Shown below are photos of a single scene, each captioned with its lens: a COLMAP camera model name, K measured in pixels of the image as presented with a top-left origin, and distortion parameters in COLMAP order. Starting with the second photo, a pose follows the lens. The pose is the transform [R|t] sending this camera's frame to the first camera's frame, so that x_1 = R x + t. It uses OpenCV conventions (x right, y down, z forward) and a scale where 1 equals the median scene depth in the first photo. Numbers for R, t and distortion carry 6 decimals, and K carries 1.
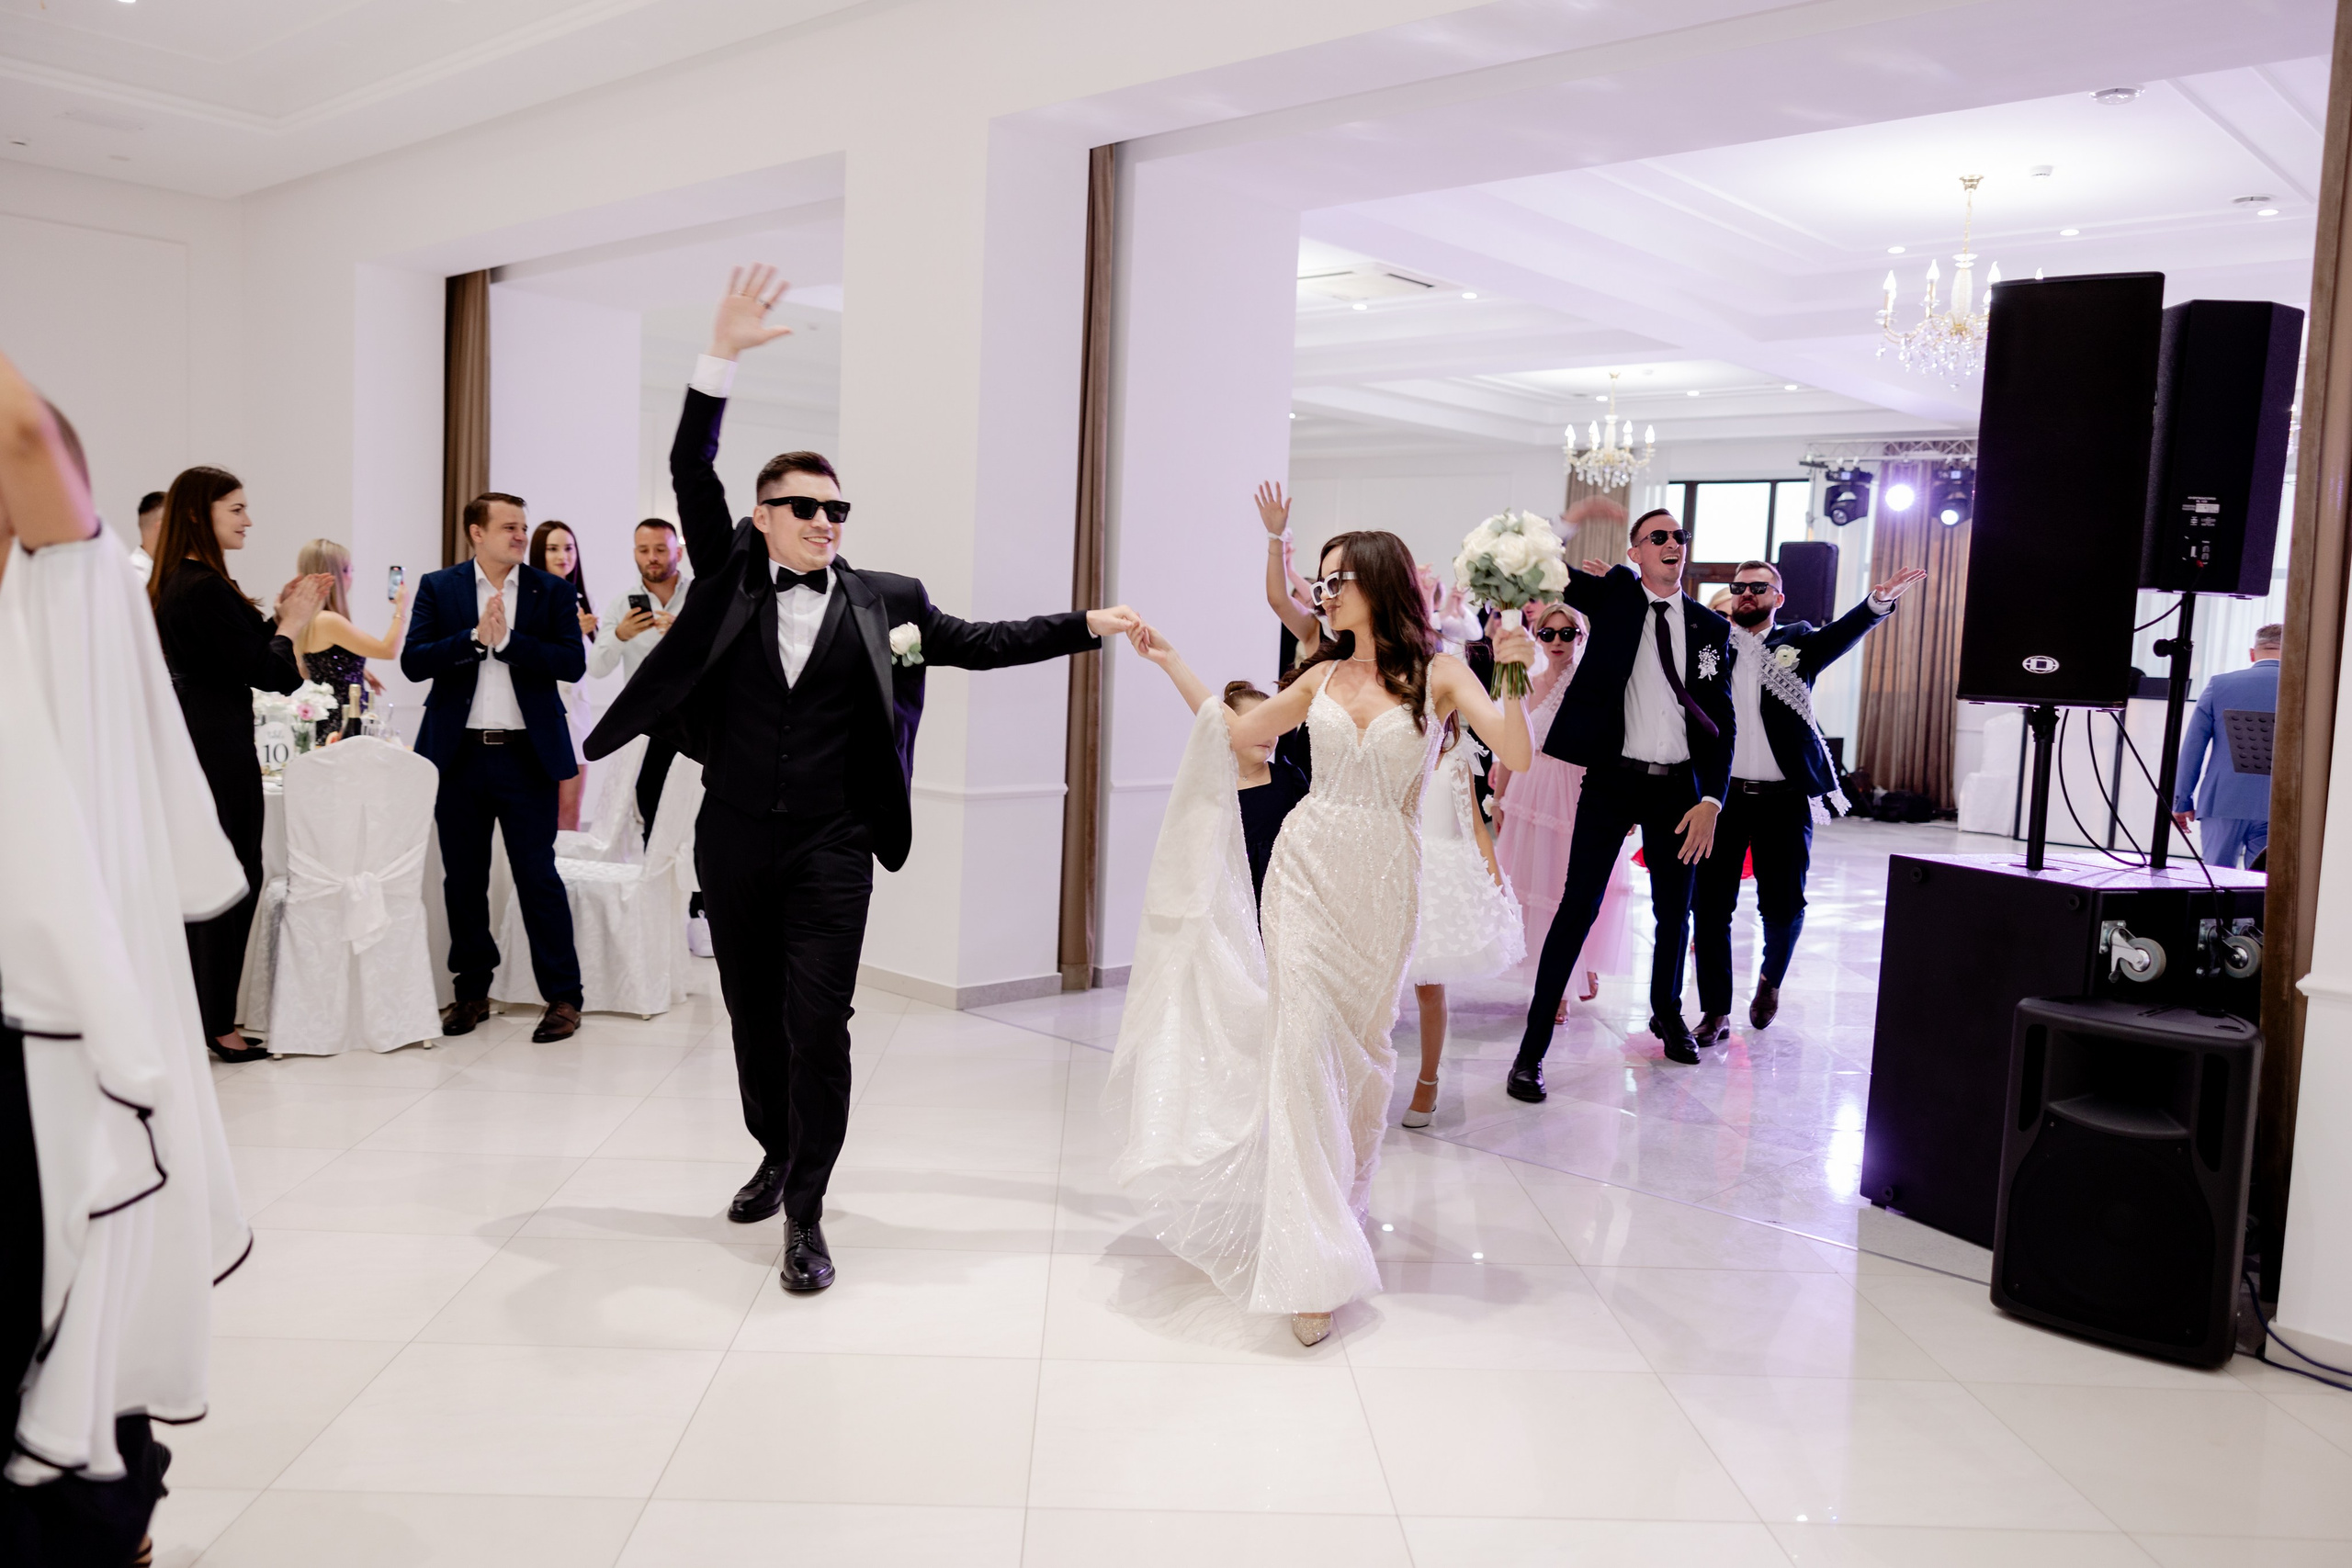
lens RADIAL K [[1645.5, 0, 1171.0], [0, 1645.5, 783.8], [0, 0, 1]] dist [-0.006923, -0.000601]
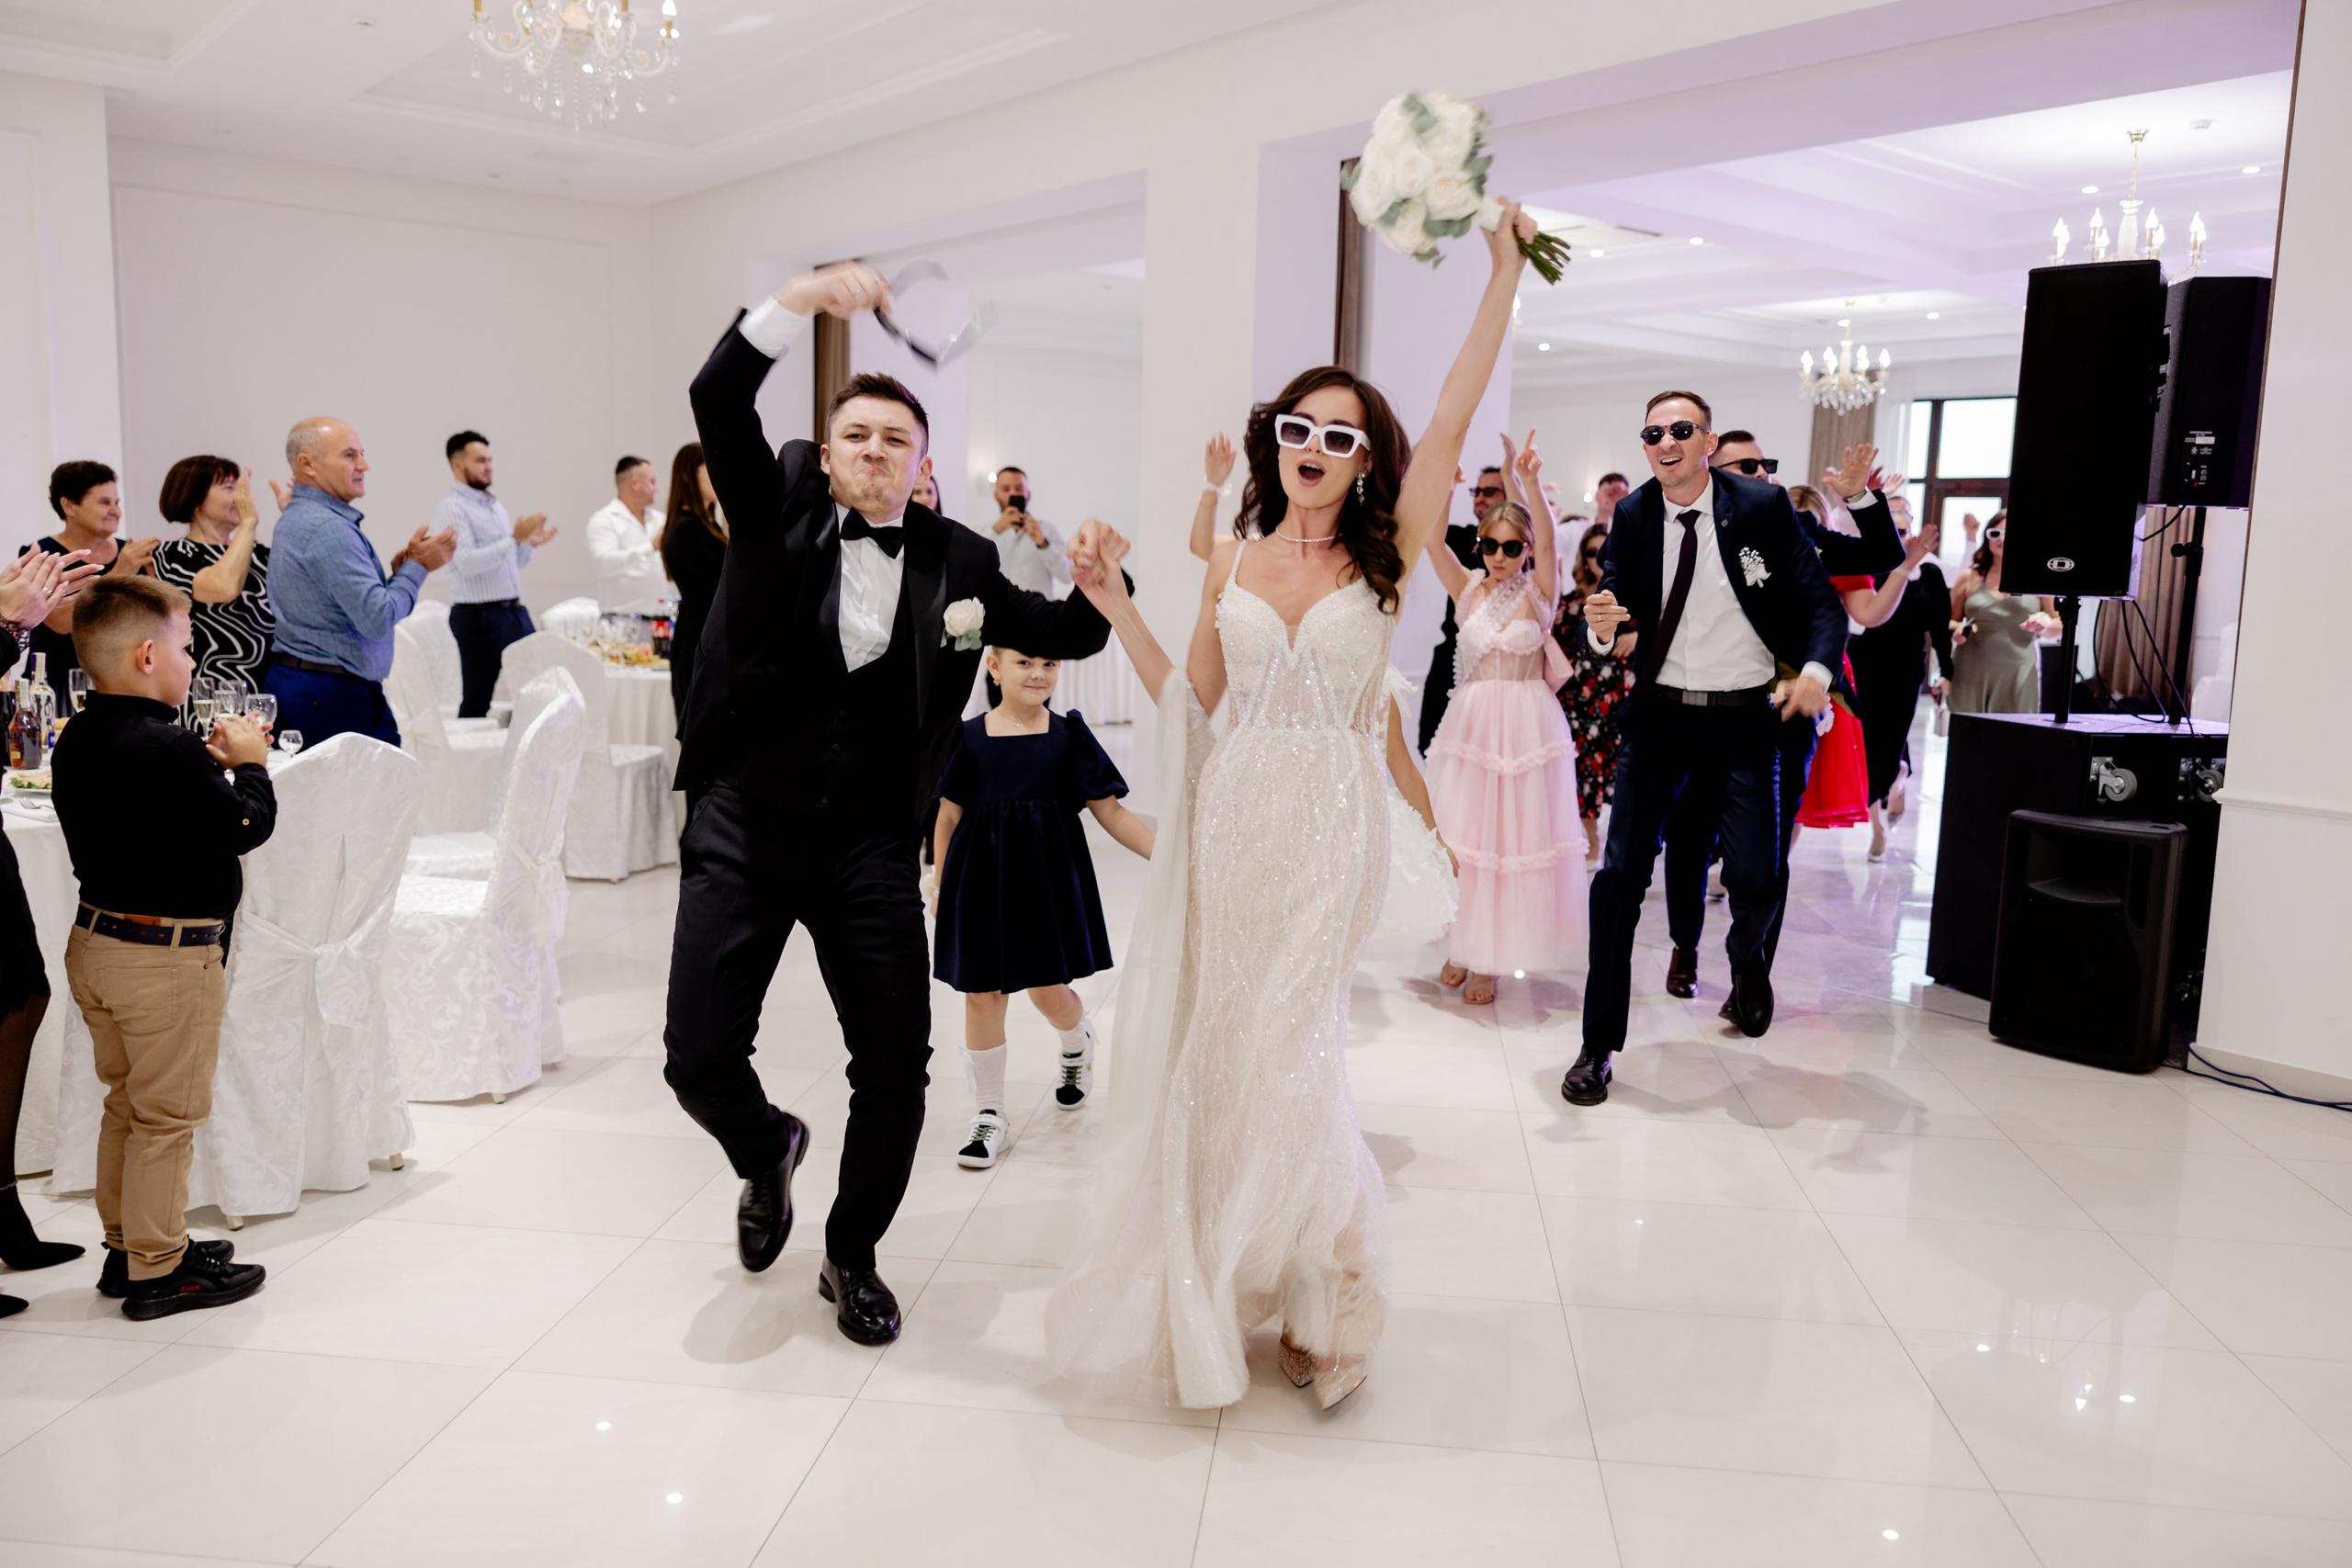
lens RADIAL K [[1645.5, 0, 1177.0], [0, 1645.5, 779.6], [0, 0, 1]] dist [-0.006923, -0.000601]
pose [[0.986907, 0.006262, -0.161170, 0.044510], [0.000640, 0.999086, 0.042737, 0.040945], [0.161290, -0.042281, 0.986001, -0.396086]]
